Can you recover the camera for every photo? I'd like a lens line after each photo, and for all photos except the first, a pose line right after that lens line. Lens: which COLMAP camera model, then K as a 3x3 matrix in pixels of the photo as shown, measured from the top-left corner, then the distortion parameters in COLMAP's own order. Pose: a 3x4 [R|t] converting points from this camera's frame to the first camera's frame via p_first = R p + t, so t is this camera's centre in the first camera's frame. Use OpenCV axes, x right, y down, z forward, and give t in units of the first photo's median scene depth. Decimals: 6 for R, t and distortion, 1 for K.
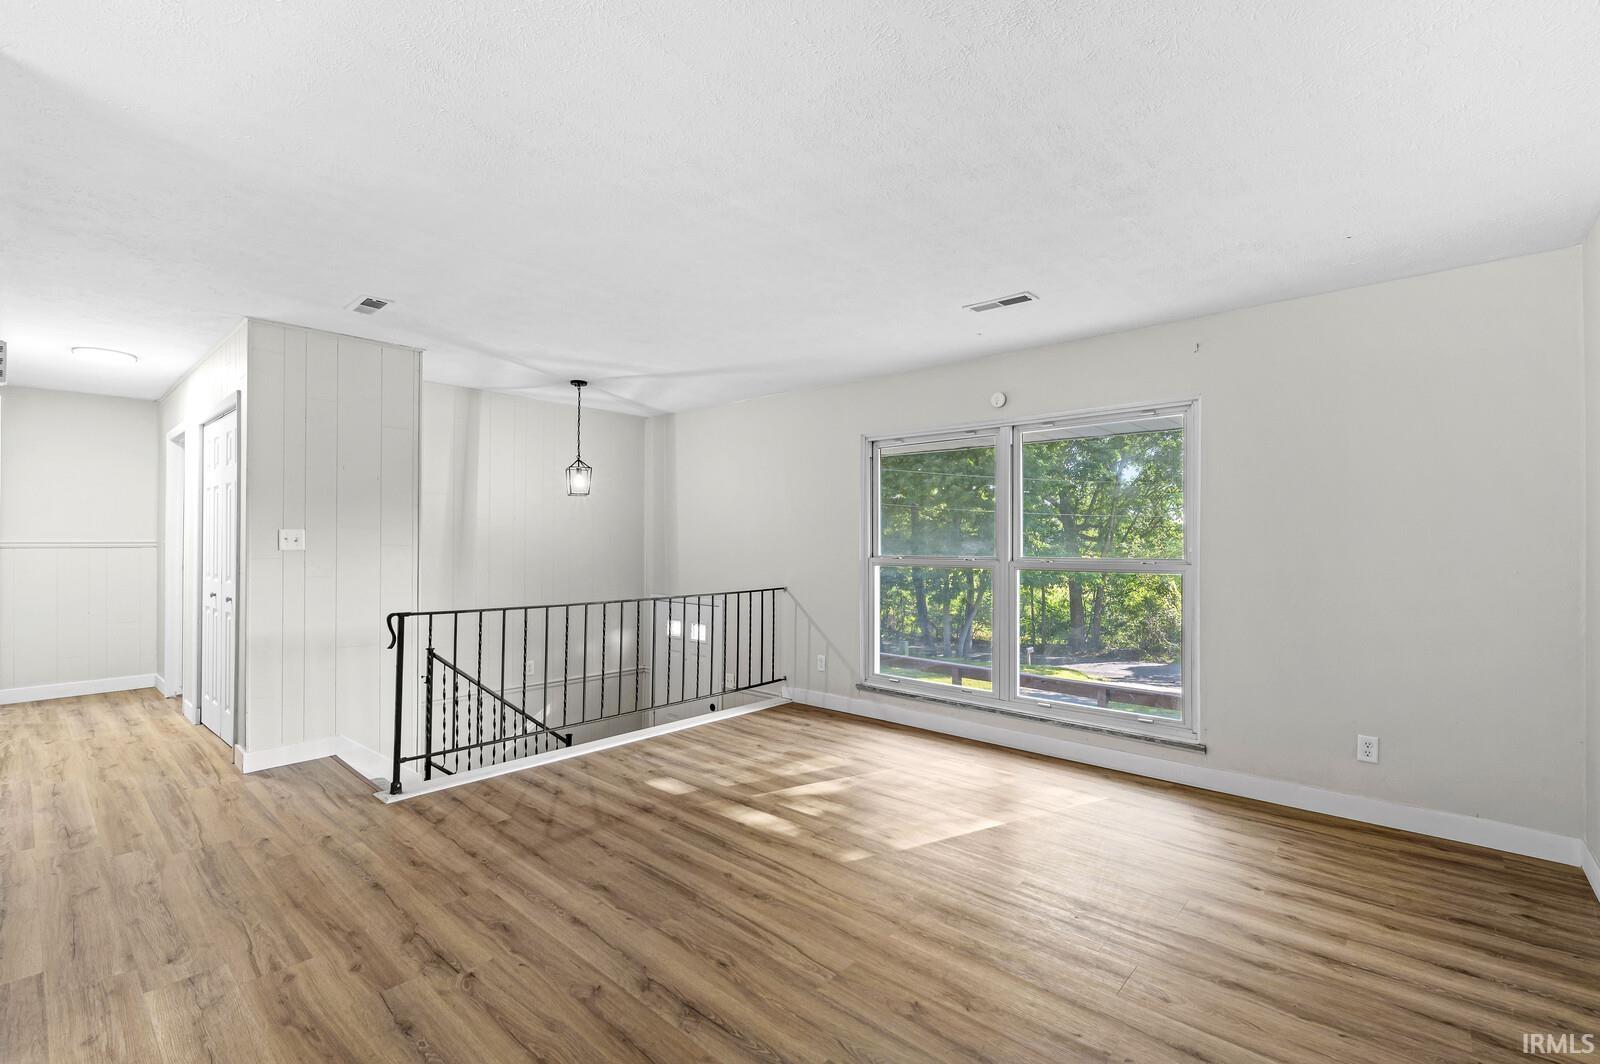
lens RADIAL K [[693.7, 0, 820.1], [0, 693.7, 538.3], [0, 0, 1]] dist [0.001448, -0.000847]
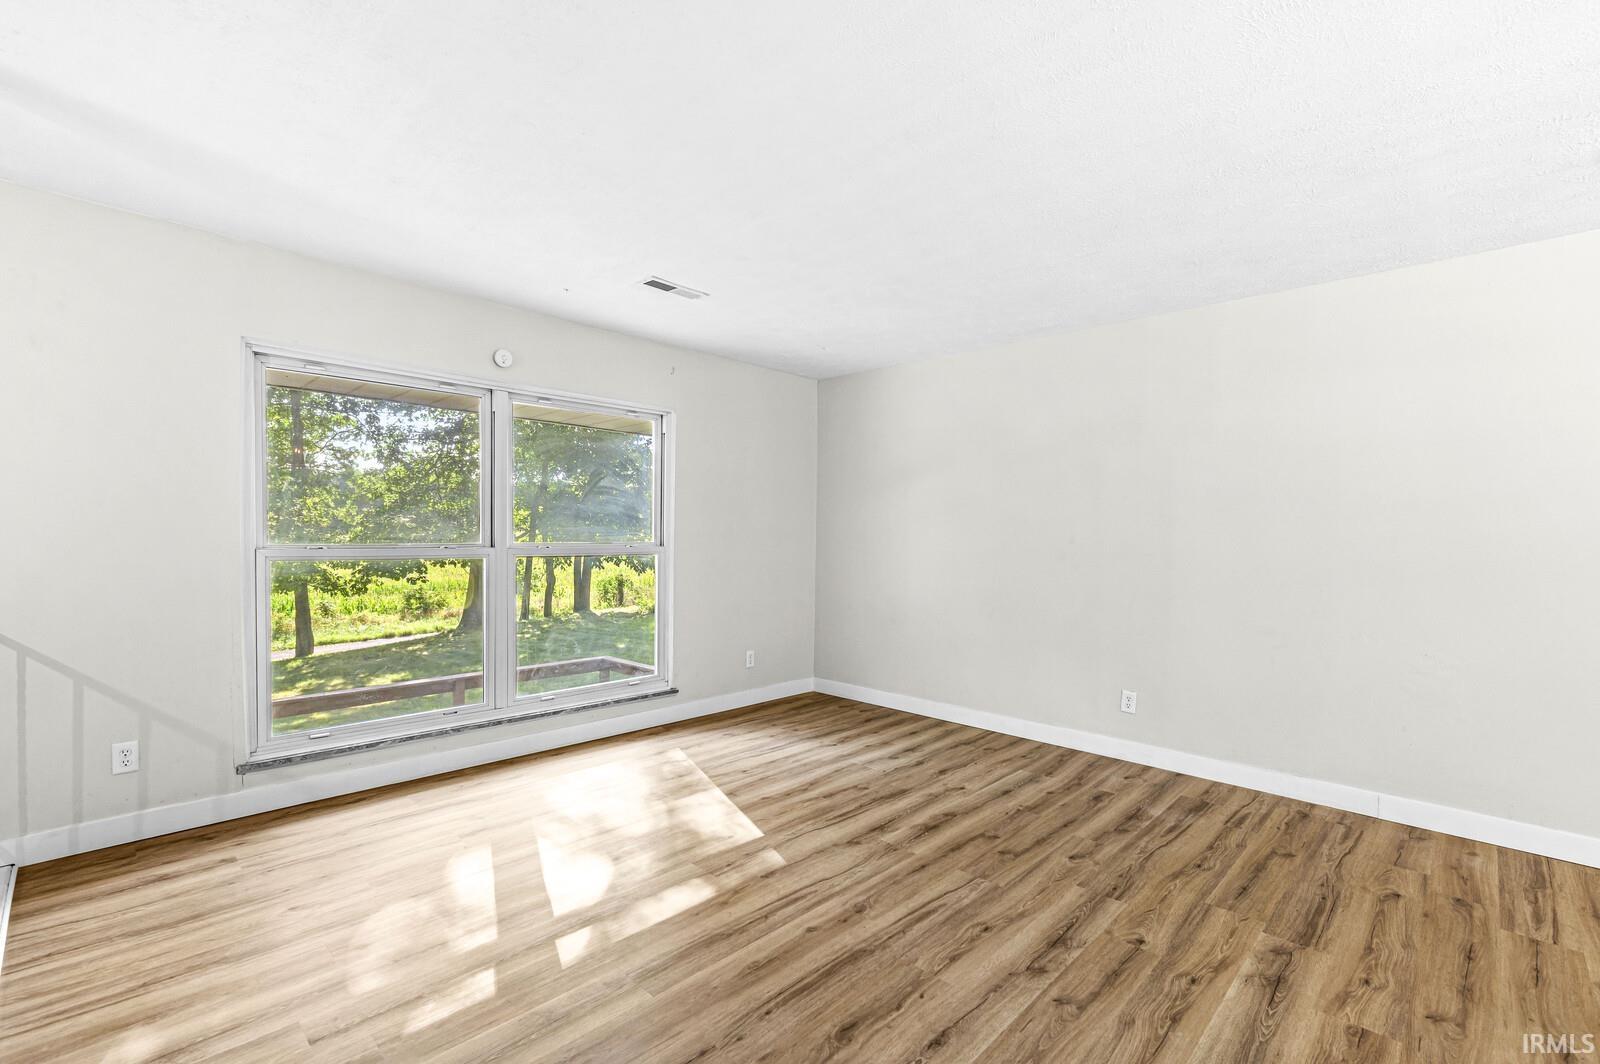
lens RADIAL K [[693.7, 0, 787.8], [0, 693.7, 535.2], [0, 0, 1]] dist [0.001448, -0.000847]
pose [[0.070202, -0.004975, 0.997520, -0.610617], [-0.018981, 0.999800, 0.006322, 0.005468], [-0.997352, -0.019377, 0.070093, 0.621839]]
